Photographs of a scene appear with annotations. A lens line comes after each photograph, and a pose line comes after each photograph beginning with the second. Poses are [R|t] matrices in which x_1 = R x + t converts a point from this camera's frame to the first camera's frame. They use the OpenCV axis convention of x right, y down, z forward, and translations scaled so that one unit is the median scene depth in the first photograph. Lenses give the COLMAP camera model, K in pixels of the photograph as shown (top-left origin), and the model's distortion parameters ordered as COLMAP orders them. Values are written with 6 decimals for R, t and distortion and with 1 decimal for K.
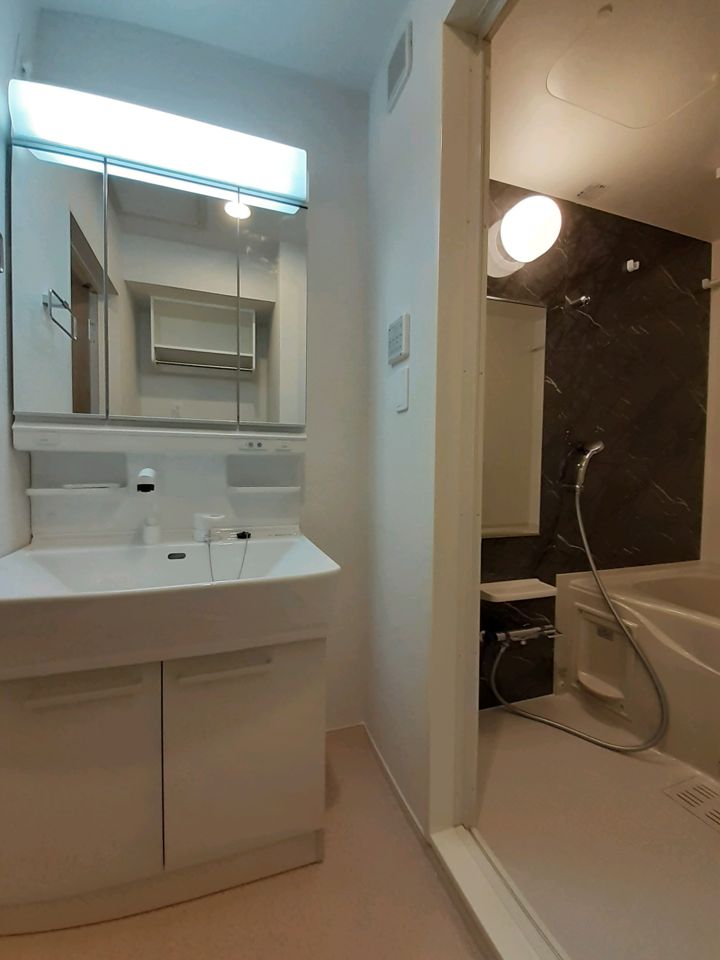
lens RADIAL K [[387.9, 0, 343.1], [0, 387.9, 478.8], [0, 0, 1]] dist [0.018762, -0.015648]
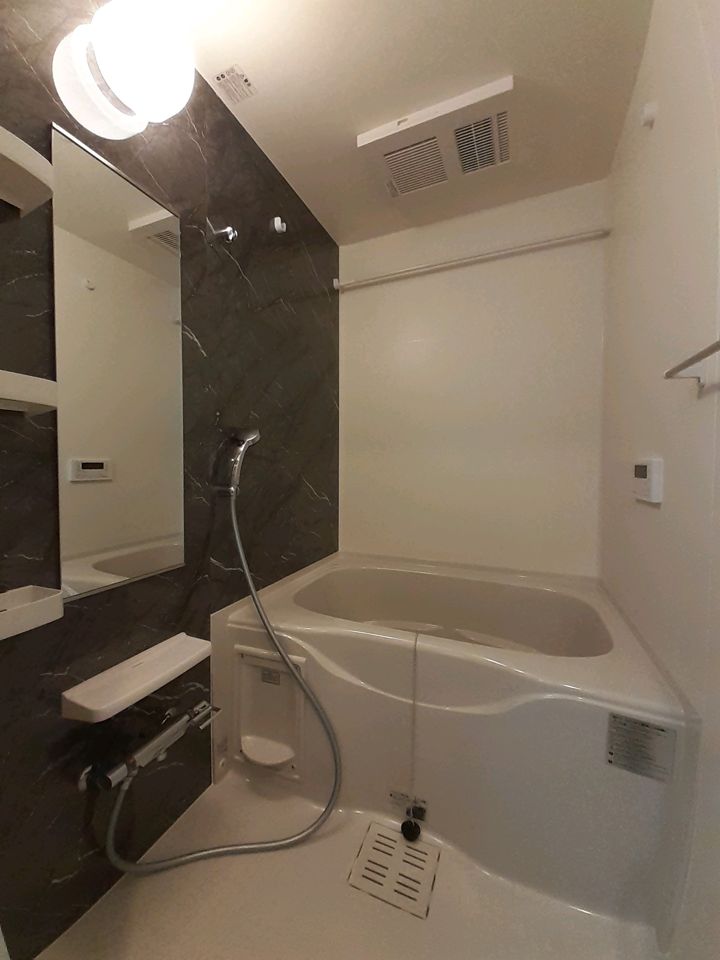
lens RADIAL K [[387.9, 0, 343.1], [0, 387.9, 478.8], [0, 0, 1]] dist [0.018762, -0.015648]
pose [[0.676352, -0.035394, 0.735727, 0.204686], [0.030684, 0.999332, 0.019867, -0.007590], [-0.735939, 0.009138, 0.676986, 0.351117]]
